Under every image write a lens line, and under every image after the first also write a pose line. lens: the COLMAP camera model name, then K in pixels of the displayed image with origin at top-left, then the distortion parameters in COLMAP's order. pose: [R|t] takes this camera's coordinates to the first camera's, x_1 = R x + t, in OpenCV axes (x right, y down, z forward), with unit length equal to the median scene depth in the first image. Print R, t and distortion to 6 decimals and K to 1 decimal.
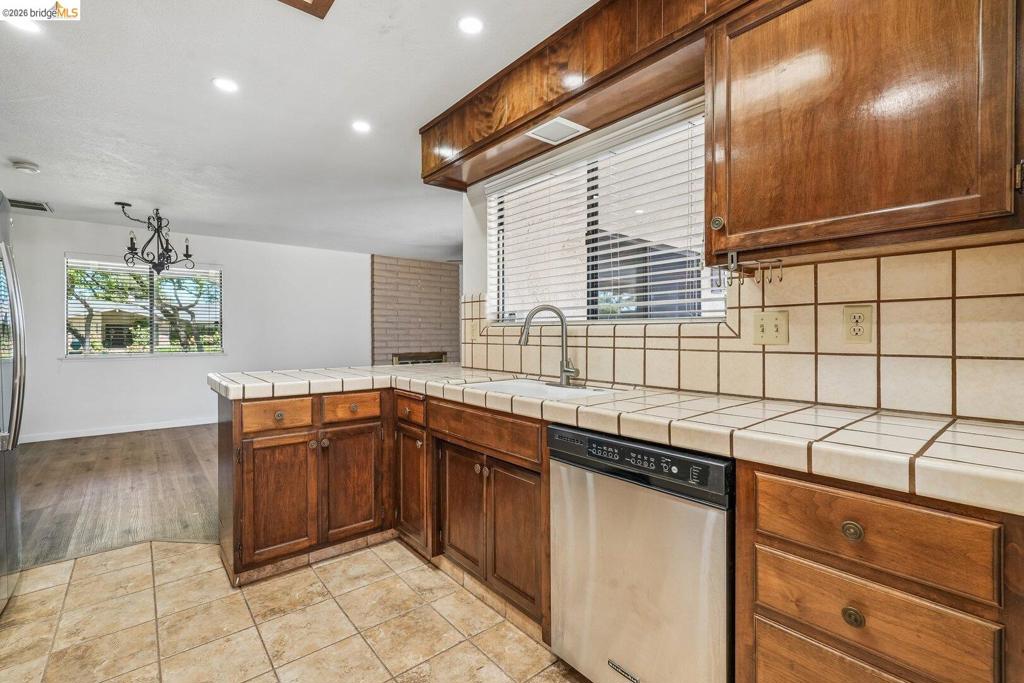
lens RADIAL K [[450.2, 0, 511.6], [0, 450.2, 330.5], [0, 0, 1]] dist [0.000055, -0.000002]
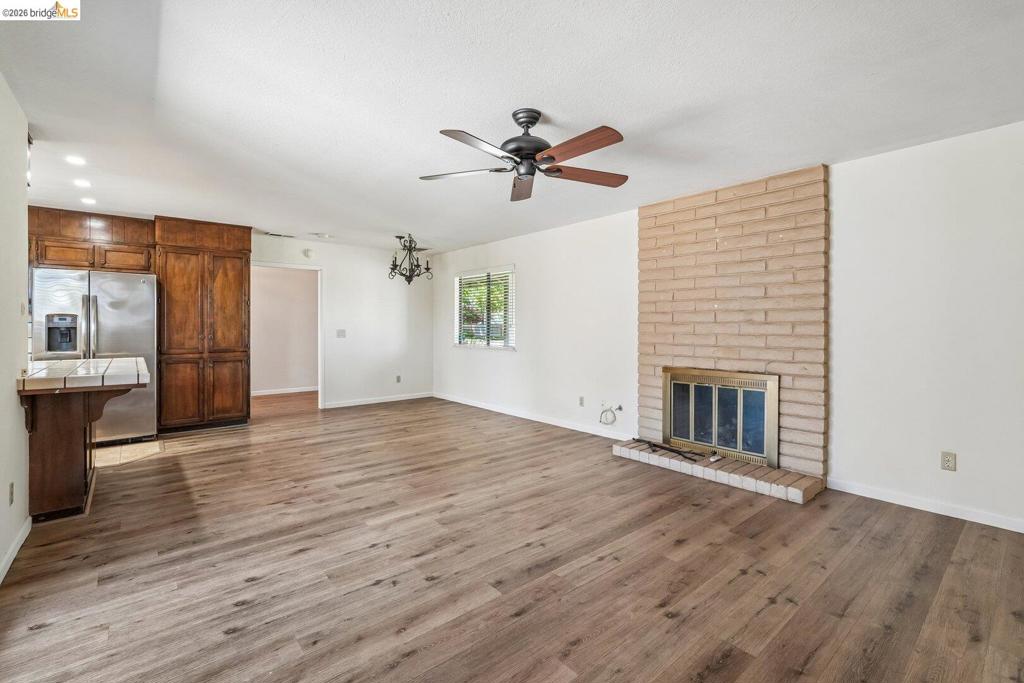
lens RADIAL K [[450.2, 0, 511.6], [0, 450.2, 330.5], [0, 0, 1]] dist [0.000055, -0.000002]
pose [[0.001309, 0.005510, -0.999984, 0.314092], [0.000054, 0.999985, 0.005510, 0.001712], [0.999999, -0.000061, 0.001308, 0.778553]]
